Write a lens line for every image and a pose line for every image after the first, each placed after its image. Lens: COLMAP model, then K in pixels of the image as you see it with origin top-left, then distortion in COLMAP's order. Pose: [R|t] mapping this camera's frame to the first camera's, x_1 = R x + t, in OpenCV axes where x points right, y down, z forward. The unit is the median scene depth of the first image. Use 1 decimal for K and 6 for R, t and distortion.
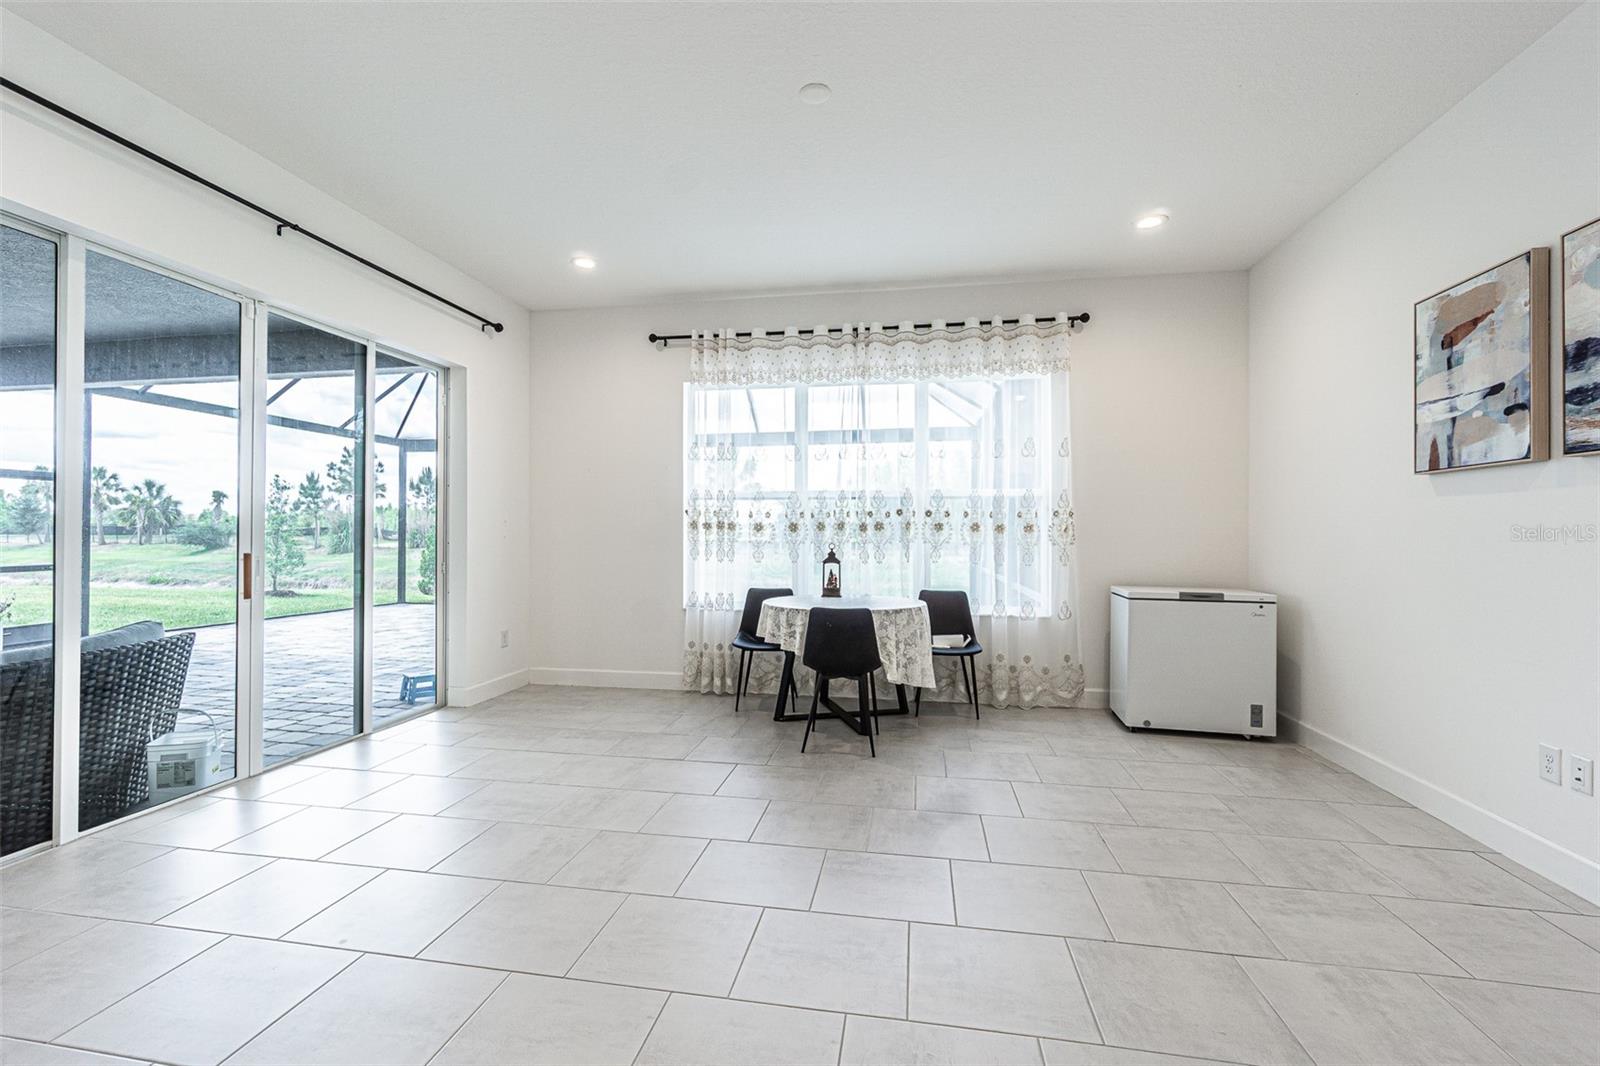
lens RADIAL K [[693.9, 0, 767.6], [0, 693.9, 528.8], [0, 0, 1]] dist [-0.005196, 0.000375]
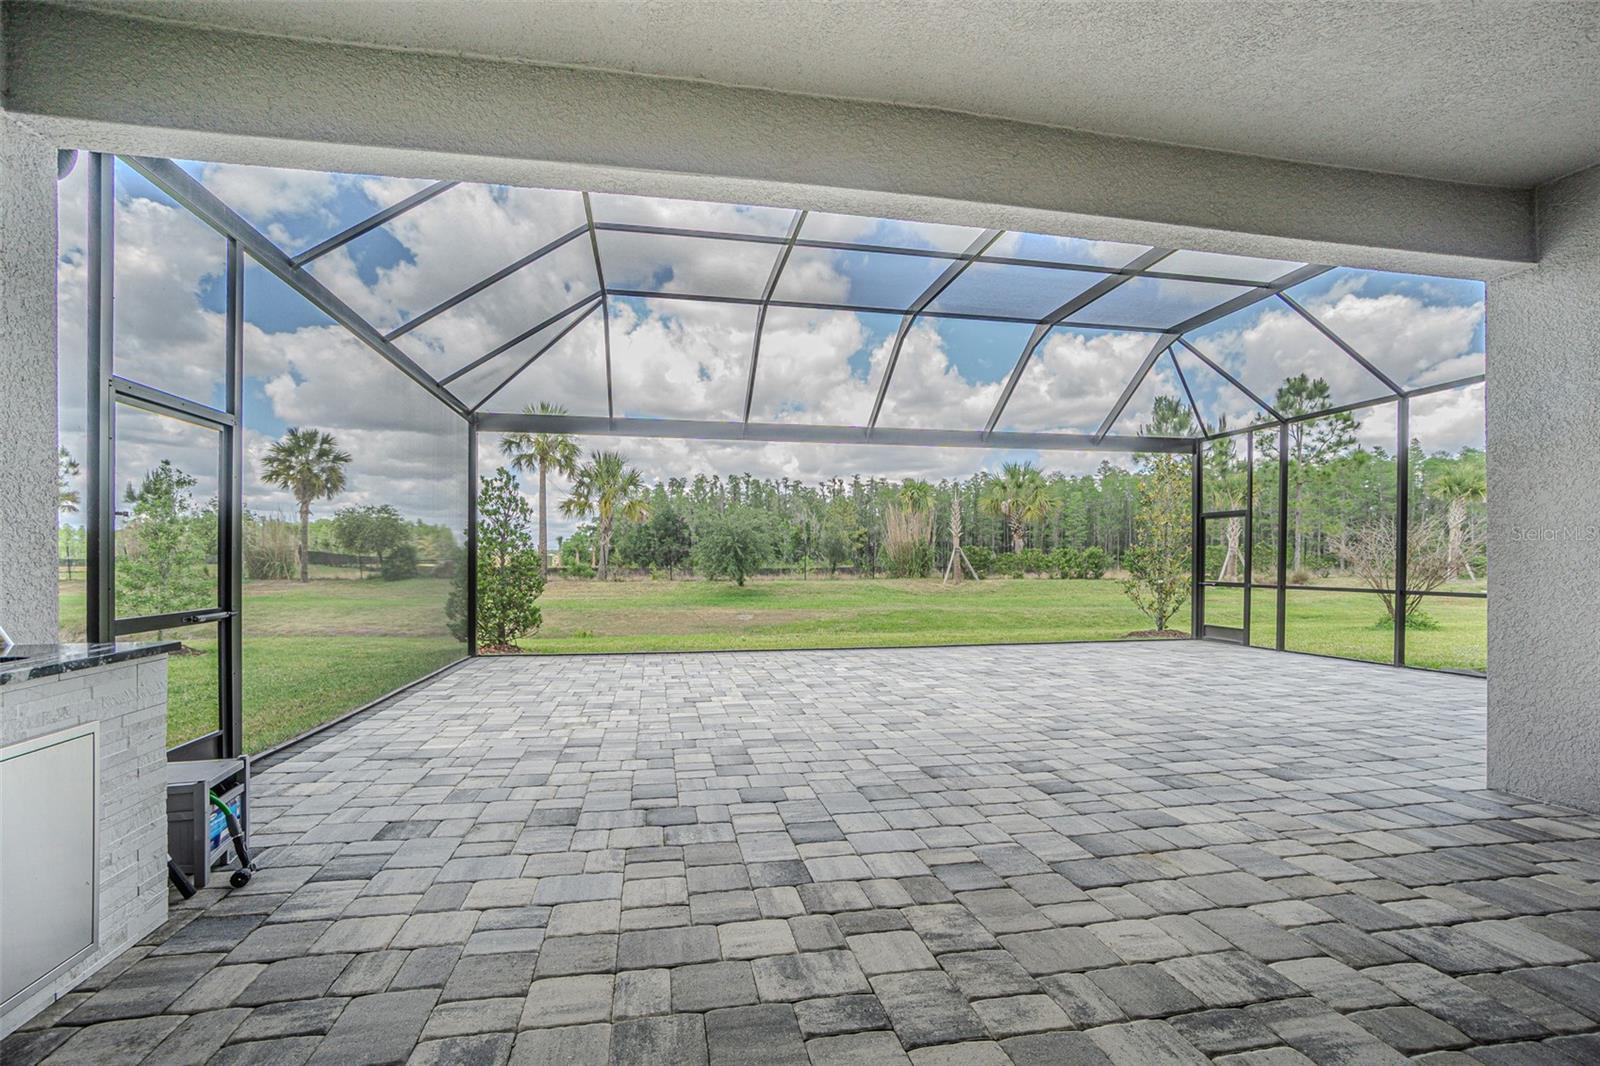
lens RADIAL K [[693.9, 0, 765.7], [0, 693.9, 555.0], [0, 0, 1]] dist [-0.005196, 0.000375]
pose [[0.926927, -0.009824, 0.375113, -0.168762], [0.008848, 0.999952, 0.004324, 0.003401], [-0.375137, -0.000689, 0.926969, 0.079738]]
